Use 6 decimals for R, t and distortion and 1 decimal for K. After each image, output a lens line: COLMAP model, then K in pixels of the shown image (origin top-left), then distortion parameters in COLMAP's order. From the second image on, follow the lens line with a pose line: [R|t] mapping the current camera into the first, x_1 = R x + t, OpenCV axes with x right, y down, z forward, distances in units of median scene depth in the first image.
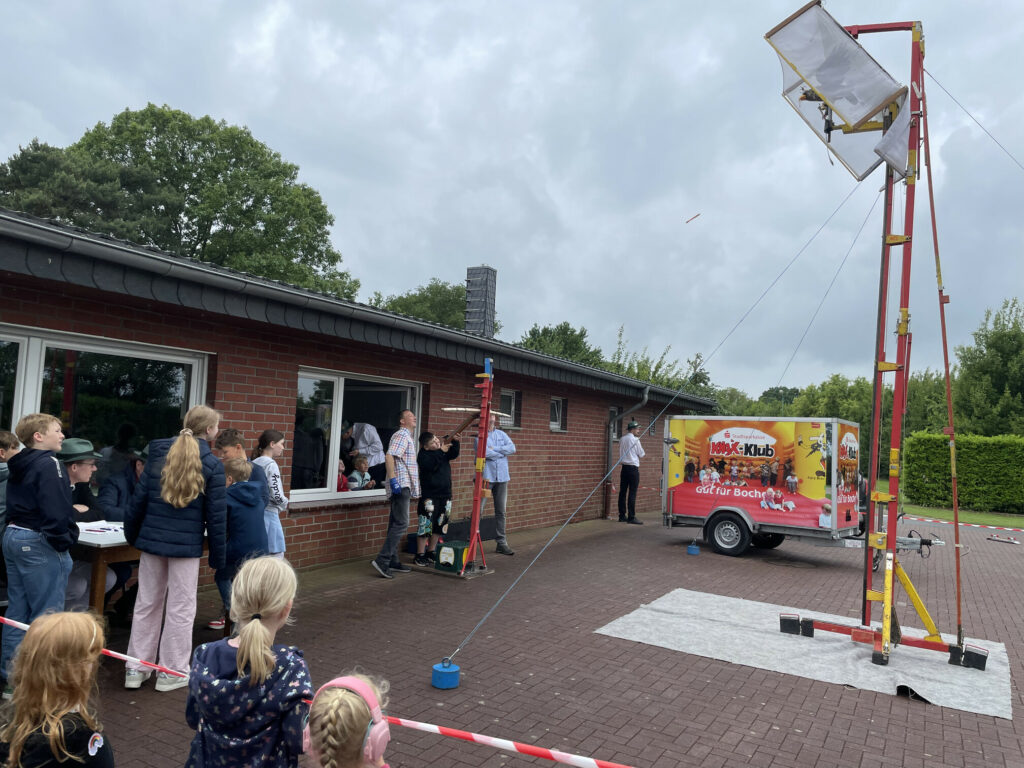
lens RADIAL K [[780.6, 0, 512.0], [0, 780.6, 384.0], [0, 0, 1]] dist [-0.006735, -0.007139]
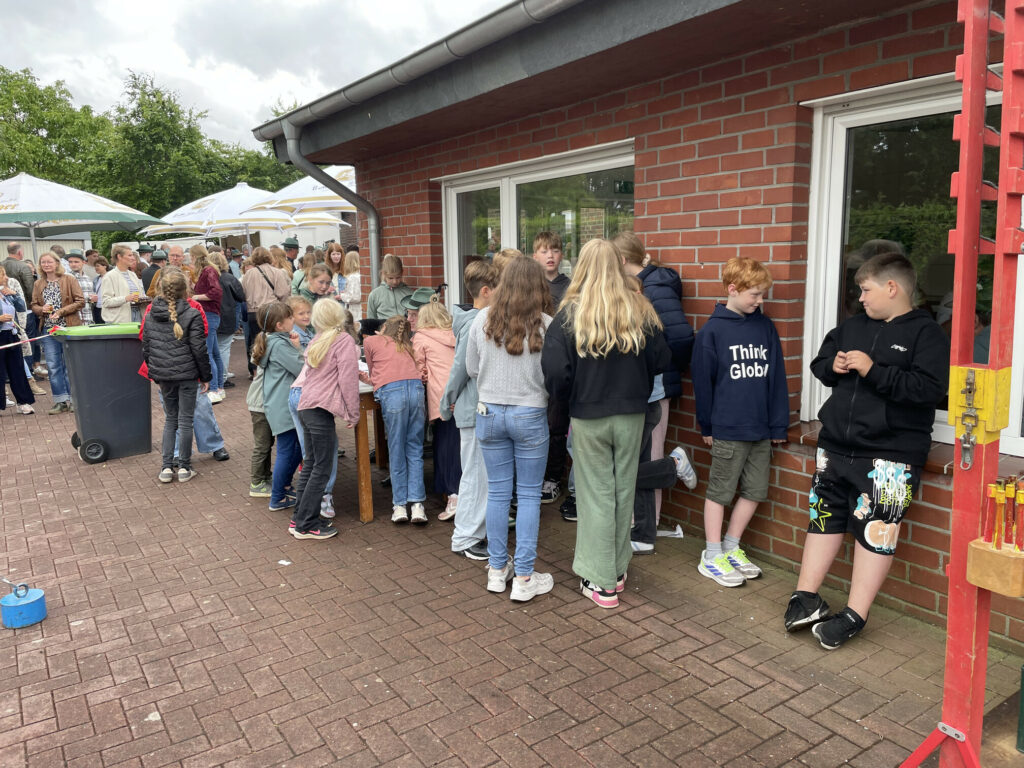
lens RADIAL K [[780.6, 0, 512.0], [0, 780.6, 384.0], [0, 0, 1]] dist [-0.006735, -0.007139]
pose [[-0.469181, 0.095614, -0.877911, 0.247225], [0.051308, 0.995394, 0.080989, 0.112561], [0.881610, -0.007045, -0.471926, 1.400430]]
